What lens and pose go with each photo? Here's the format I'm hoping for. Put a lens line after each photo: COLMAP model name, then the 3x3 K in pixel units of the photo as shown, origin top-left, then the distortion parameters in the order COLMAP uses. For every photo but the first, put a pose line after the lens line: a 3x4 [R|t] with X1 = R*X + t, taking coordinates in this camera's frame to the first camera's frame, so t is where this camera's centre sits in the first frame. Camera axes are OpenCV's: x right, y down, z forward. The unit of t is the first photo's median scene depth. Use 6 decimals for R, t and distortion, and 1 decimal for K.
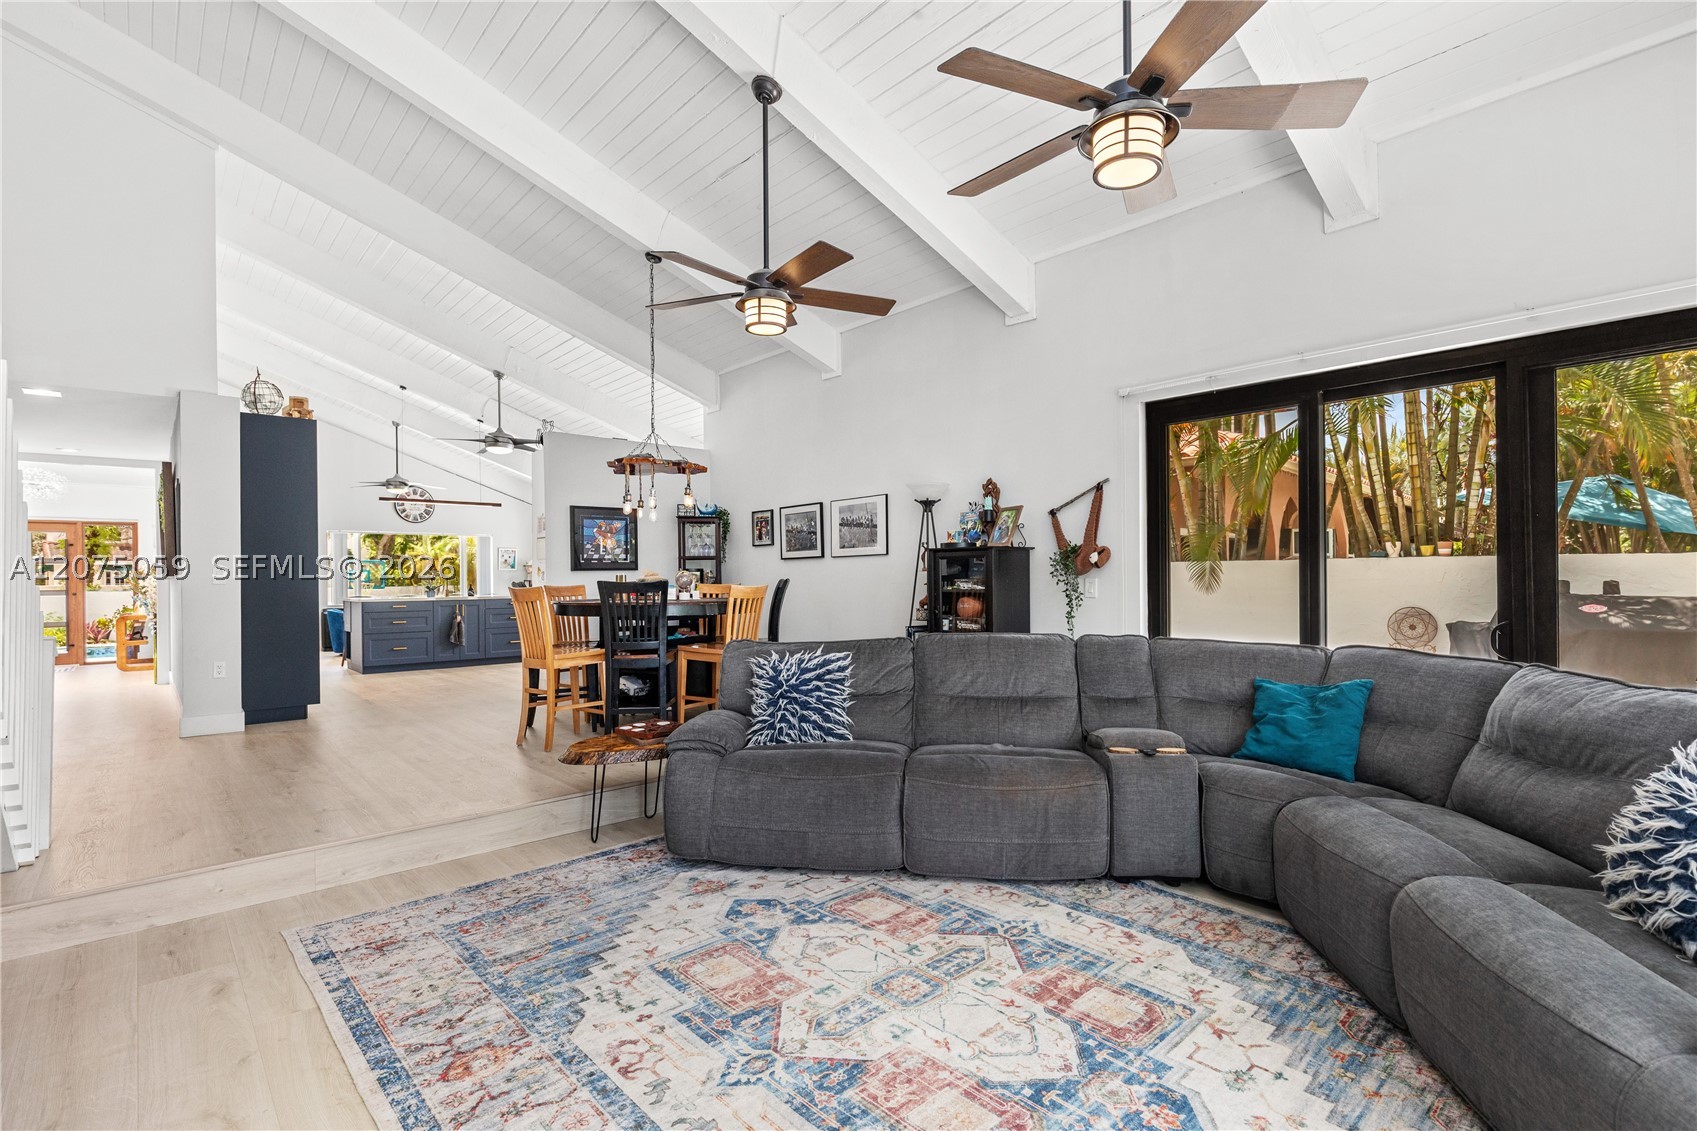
lens RADIAL K [[819.6, 0, 847.8], [0, 819.6, 575.2], [0, 0, 1]] dist [0.000006, 0.000371]
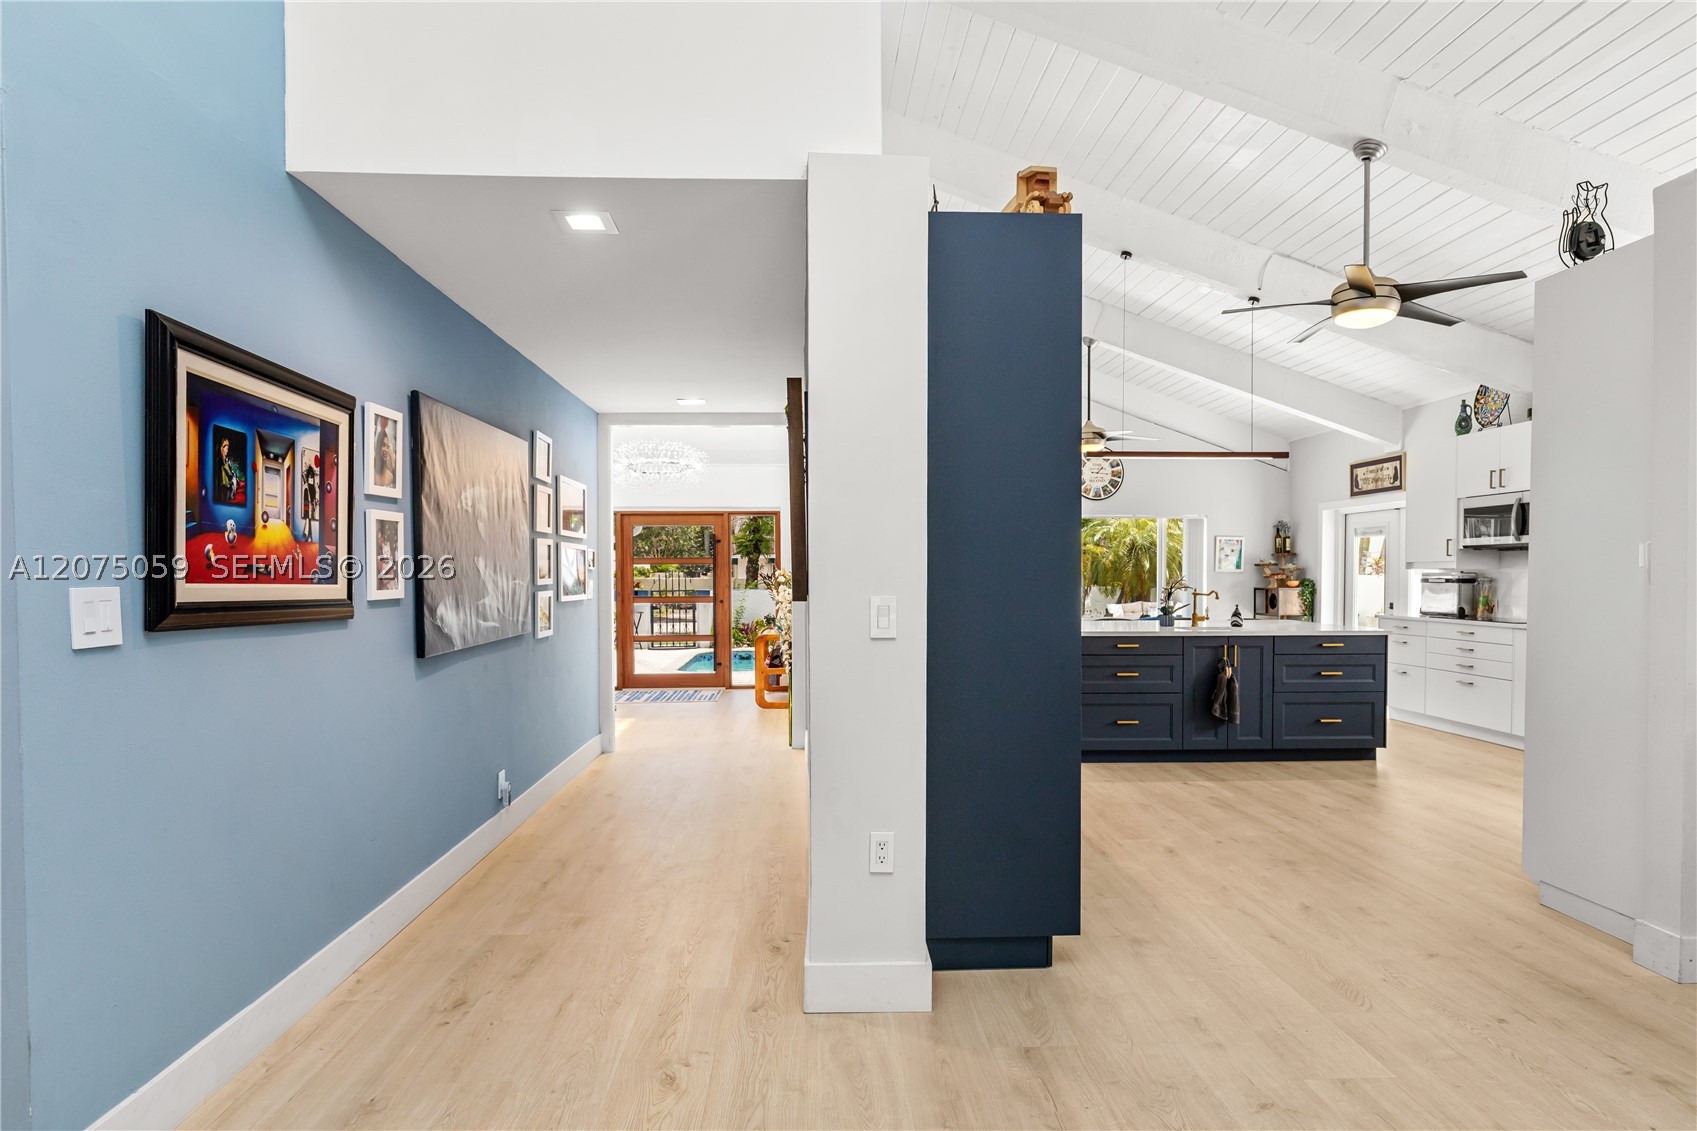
lens RADIAL K [[975.9, 0, 846.4], [0, 975.9, 571.0], [0, 0, 1]] dist [0.001652, 0.000135]
pose [[0.788577, 0.005884, -0.614908, -0.284546], [-0.004156, 0.999982, 0.004240, -0.013399], [0.614922, -0.000788, 0.788587, 0.358092]]
